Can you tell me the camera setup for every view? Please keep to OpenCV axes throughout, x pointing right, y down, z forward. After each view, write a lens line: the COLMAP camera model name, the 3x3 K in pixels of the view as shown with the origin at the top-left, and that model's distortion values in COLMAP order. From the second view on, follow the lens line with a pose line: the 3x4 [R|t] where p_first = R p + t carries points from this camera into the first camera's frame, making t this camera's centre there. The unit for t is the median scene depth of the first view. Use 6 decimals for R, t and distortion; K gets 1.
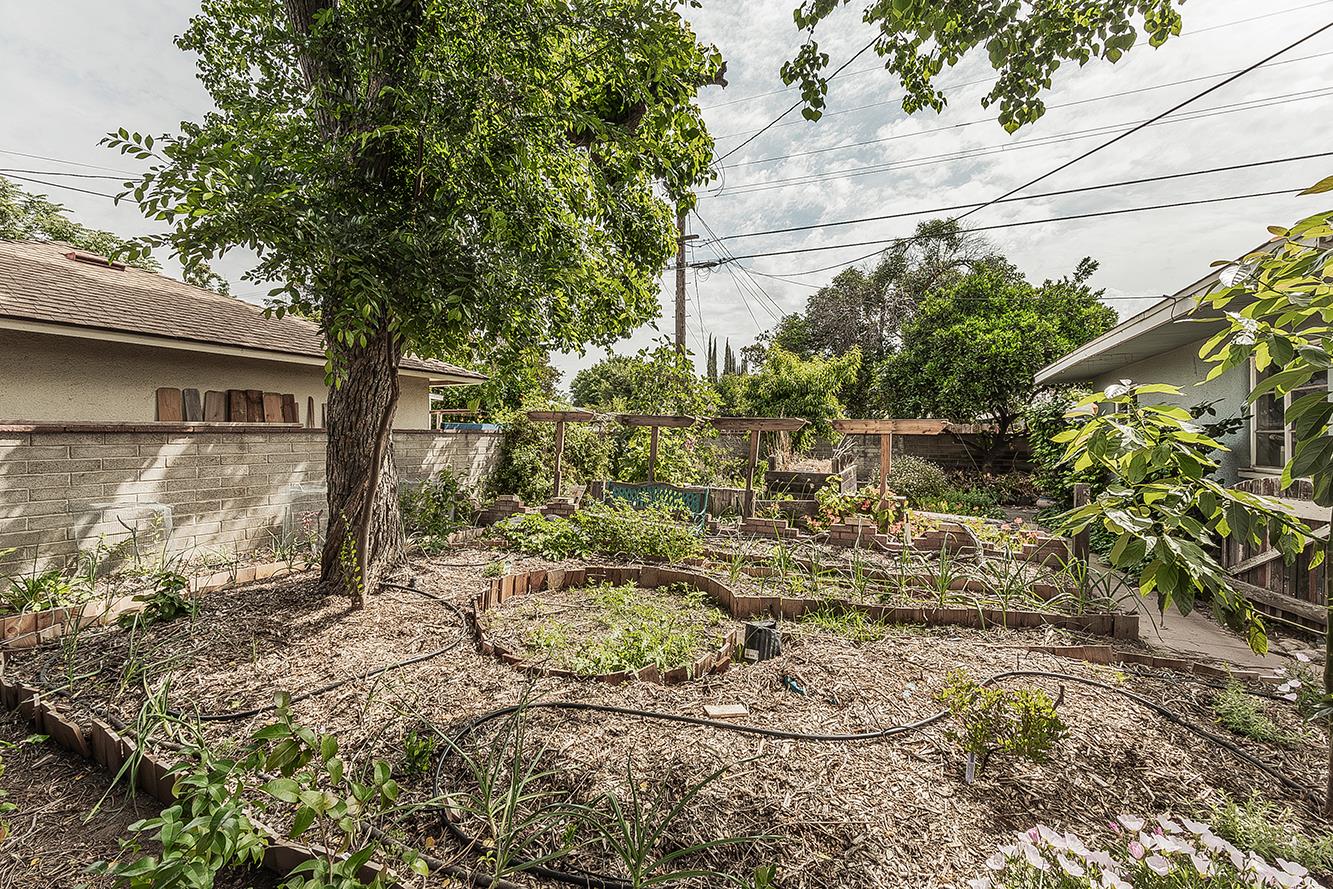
lens RADIAL K [[546.2, 0, 657.8], [0, 546.2, 437.1], [0, 0, 1]] dist [0.009877, 0.000023]
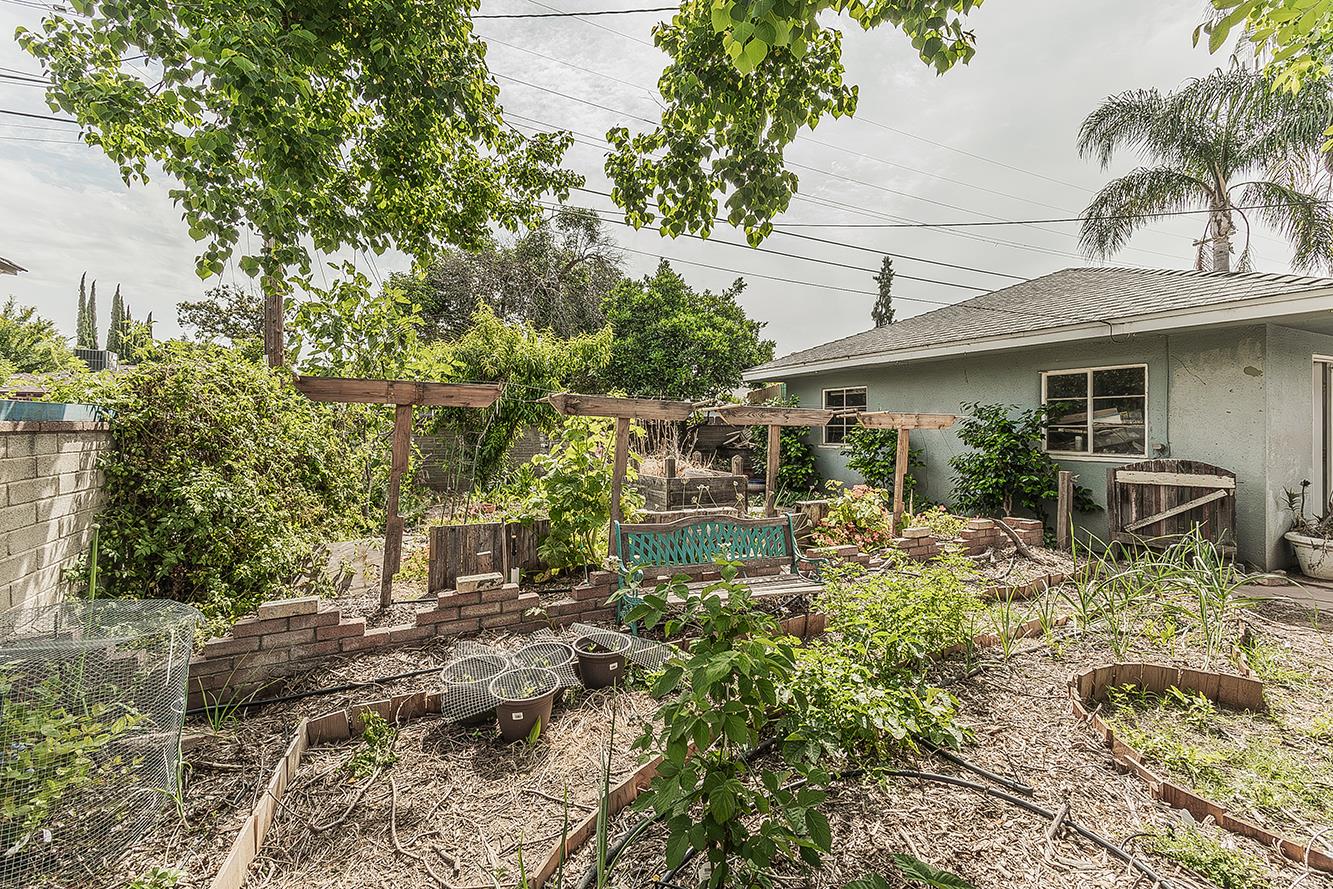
lens RADIAL K [[546.2, 0, 657.8], [0, 546.2, 437.1], [0, 0, 1]] dist [0.009877, 0.000023]
pose [[0.623456, -0.021769, 0.781555, -0.361054], [0.002850, 0.999669, 0.025570, -0.010964], [-0.781853, -0.013715, 0.623312, 0.512967]]
